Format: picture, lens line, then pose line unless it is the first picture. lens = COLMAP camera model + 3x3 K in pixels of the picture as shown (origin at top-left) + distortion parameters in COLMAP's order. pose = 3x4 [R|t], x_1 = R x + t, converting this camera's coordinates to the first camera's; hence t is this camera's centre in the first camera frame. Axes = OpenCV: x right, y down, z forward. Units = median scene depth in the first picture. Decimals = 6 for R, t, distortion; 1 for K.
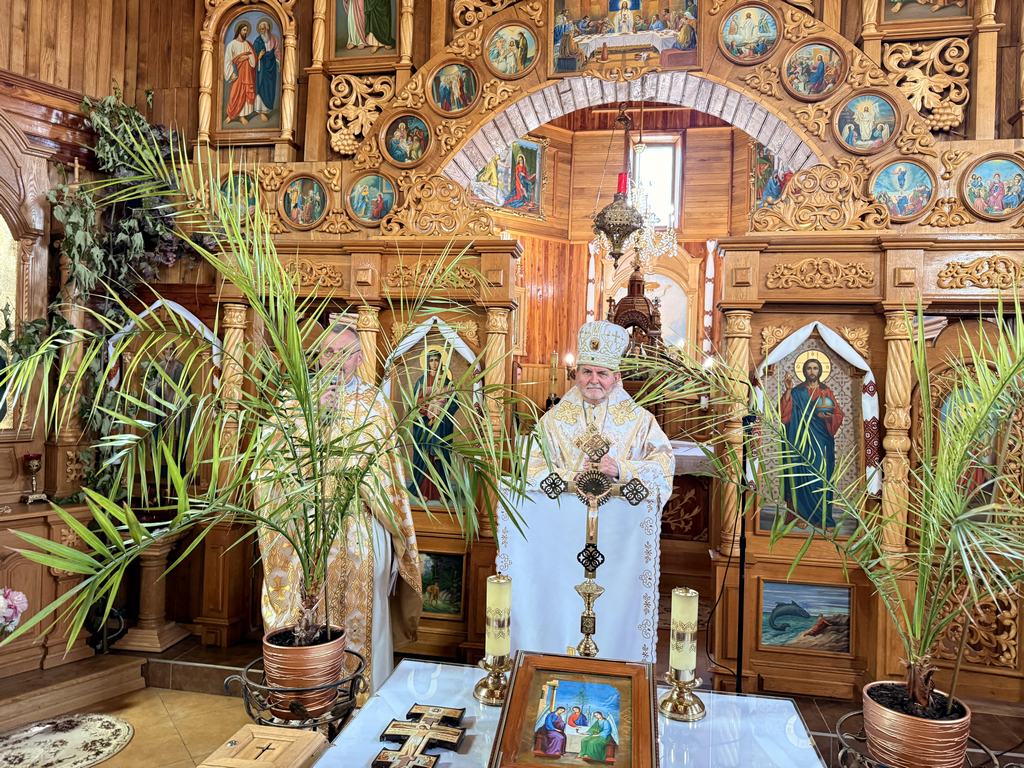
lens RADIAL K [[744.8, 0, 510.5], [0, 744.8, 398.1], [0, 0, 1]] dist [-0.006777, 0.002467]
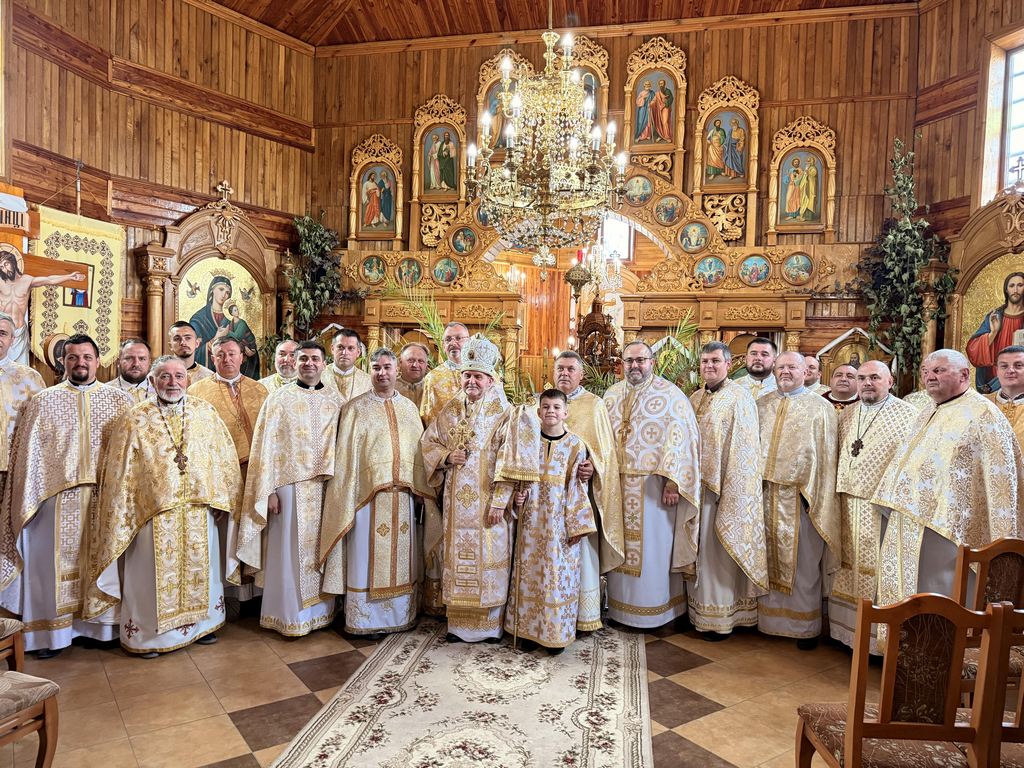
lens RADIAL K [[744.8, 0, 510.5], [0, 744.8, 398.1], [0, 0, 1]] dist [-0.006777, 0.002467]
pose [[0.999970, -0.003778, -0.006799, -0.006904], [0.003887, 0.999865, 0.015988, 0.029569], [0.006737, -0.016014, 0.999849, -0.925313]]
